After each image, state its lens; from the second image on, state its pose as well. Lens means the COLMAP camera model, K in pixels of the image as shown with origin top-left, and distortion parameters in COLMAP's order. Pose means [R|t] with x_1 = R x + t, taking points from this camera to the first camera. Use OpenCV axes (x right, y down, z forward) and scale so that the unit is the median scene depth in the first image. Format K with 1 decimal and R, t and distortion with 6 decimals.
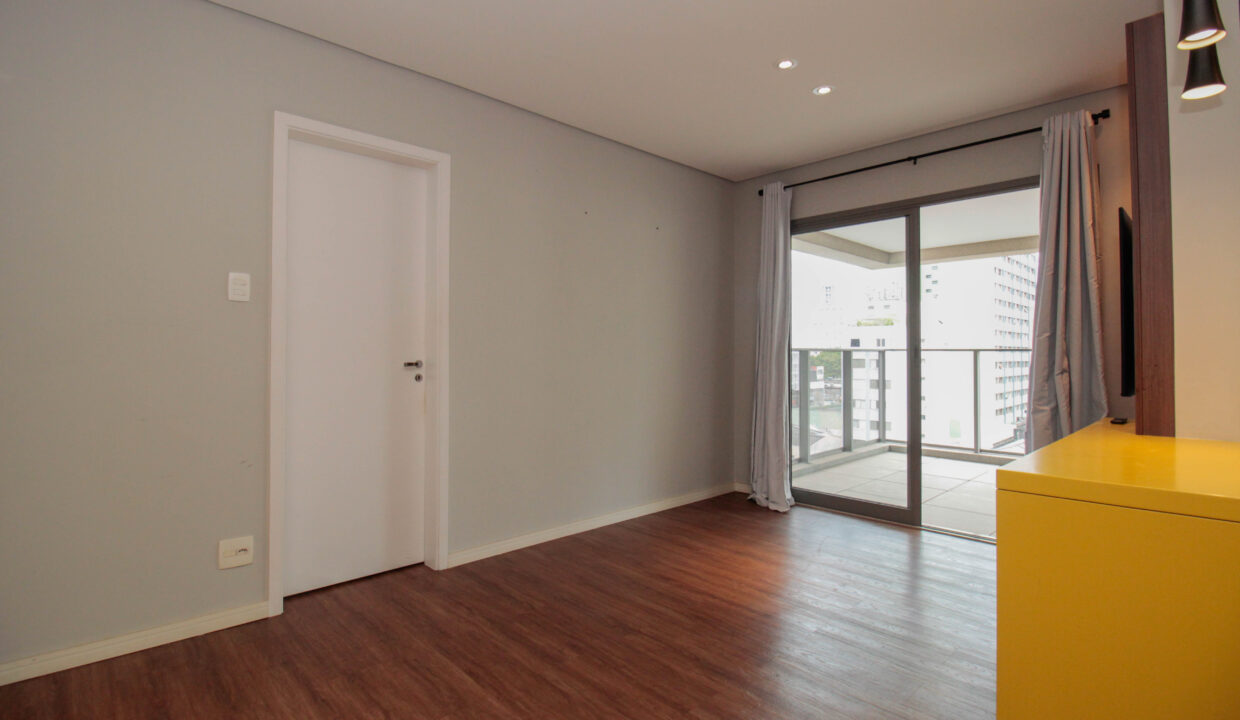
lens RADIAL K [[578.4, 0, 612.9], [0, 578.4, 349.5], [0, 0, 1]] dist [-0.007865, -0.000473]
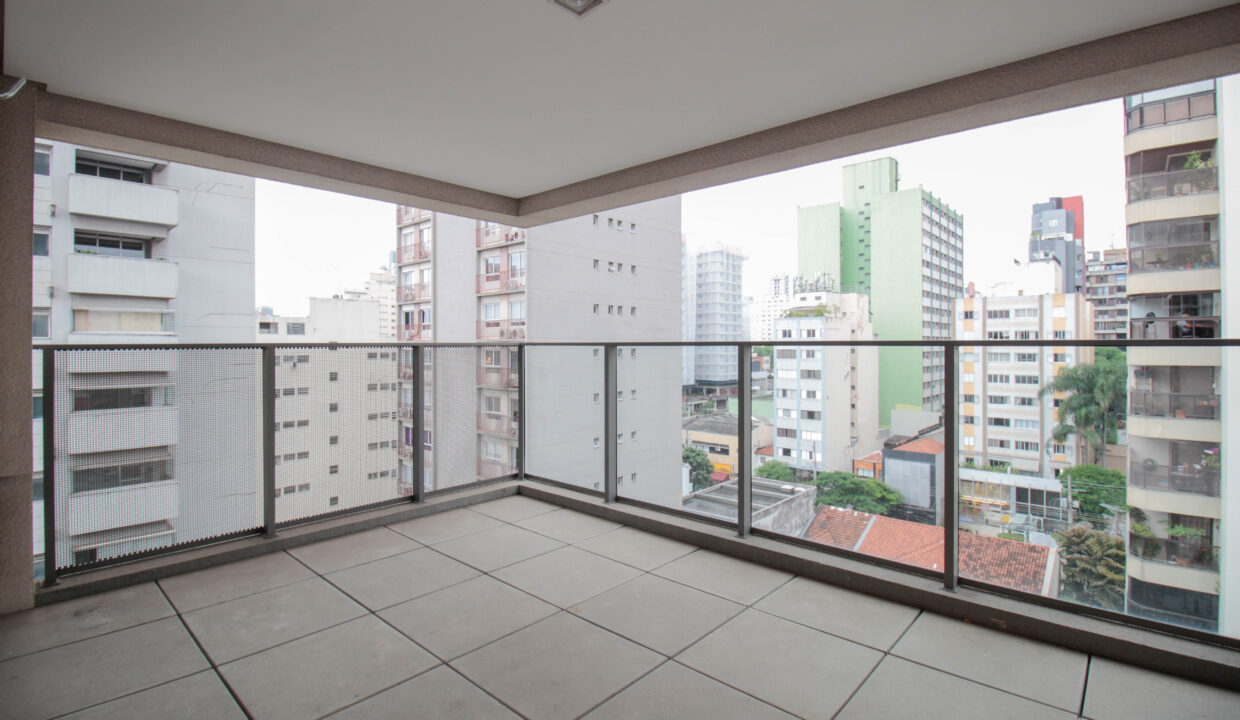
lens RADIAL K [[572.3, 0, 618.3], [0, 572.3, 354.3], [0, 0, 1]] dist [0.002464, -0.018840]
pose [[0.996608, -0.002964, 0.082247, 0.572642], [0.000955, 0.999701, 0.024449, -0.004117], [-0.082294, -0.024288, 0.996312, 0.344316]]
